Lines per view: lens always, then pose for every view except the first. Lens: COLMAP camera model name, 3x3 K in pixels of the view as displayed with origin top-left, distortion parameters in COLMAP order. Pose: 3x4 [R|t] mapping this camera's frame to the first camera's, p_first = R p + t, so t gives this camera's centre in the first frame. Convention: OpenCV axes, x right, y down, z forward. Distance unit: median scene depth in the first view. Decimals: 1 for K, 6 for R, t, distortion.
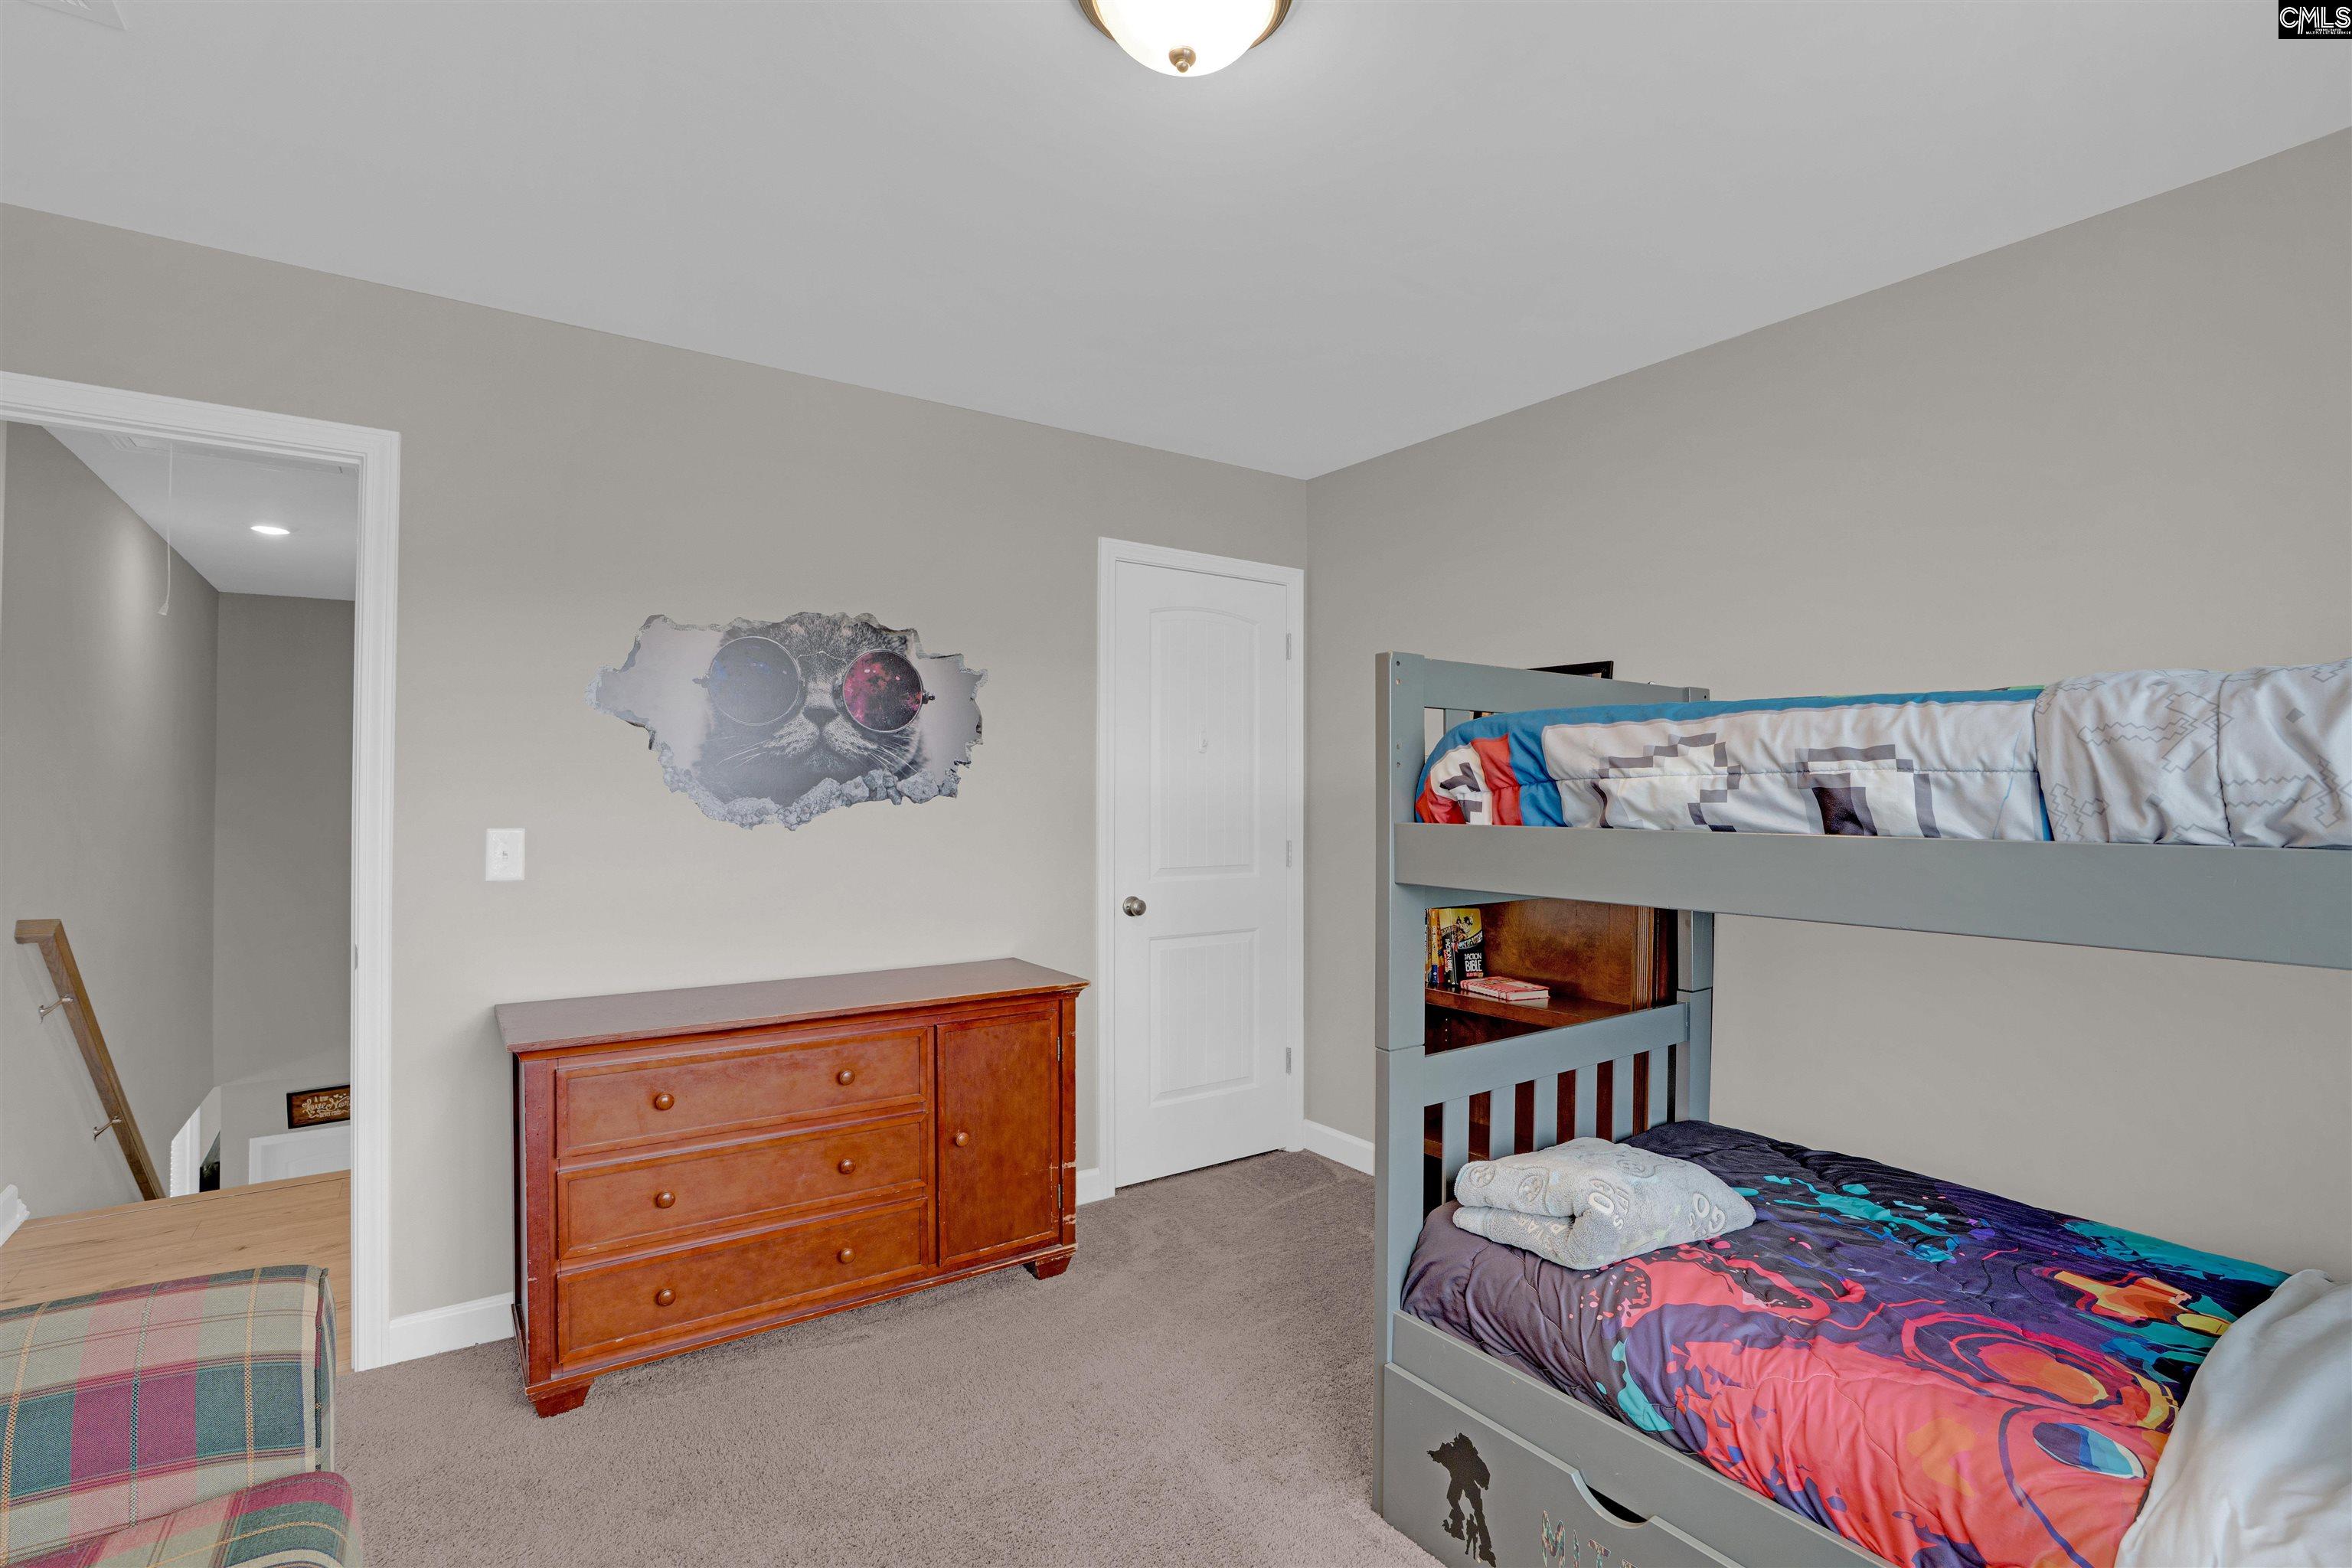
lens RADIAL K [[1098.3, 0, 1180.5], [0, 1098.3, 780.6], [0, 0, 1]] dist [-0.066419, 0.024036]
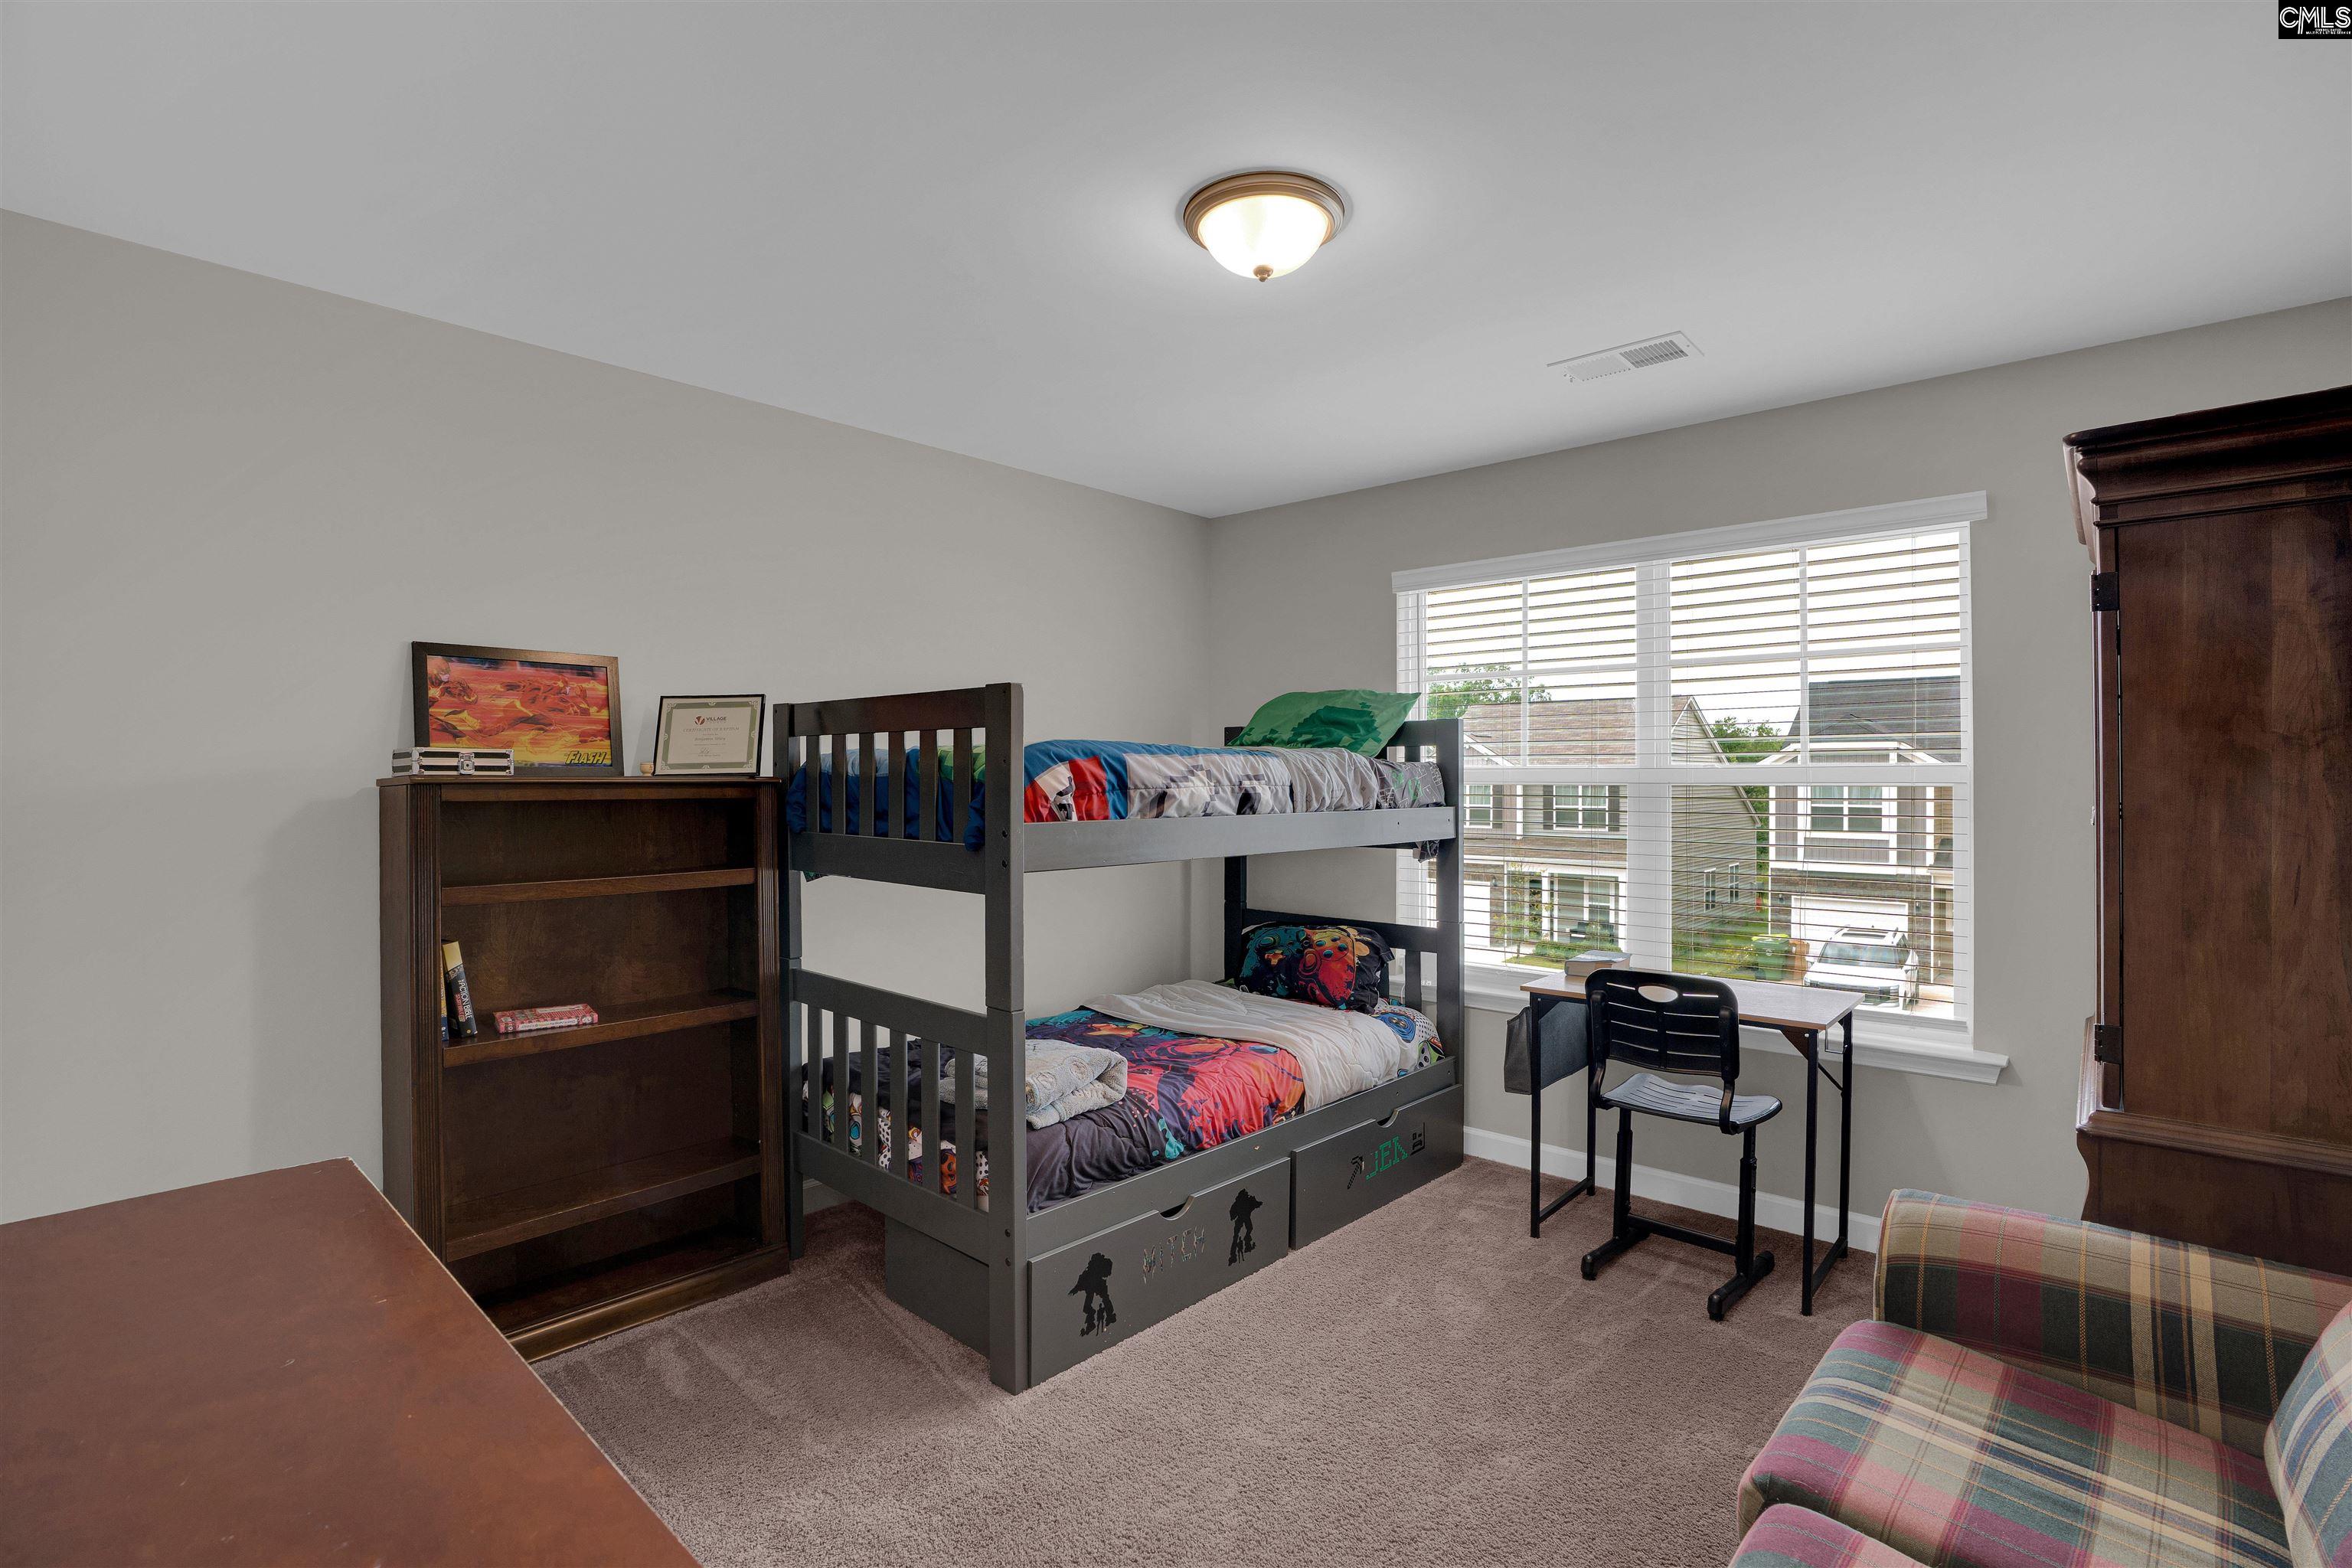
lens RADIAL K [[1098.3, 0, 1180.5], [0, 1098.3, 780.6], [0, 0, 1]] dist [-0.066419, 0.024036]
pose [[-0.202698, -0.000901, 0.979241, -1.235164], [-0.008218, 0.999966, -0.000781, -0.012519], [-0.979207, -0.008206, -0.202698, 1.263621]]
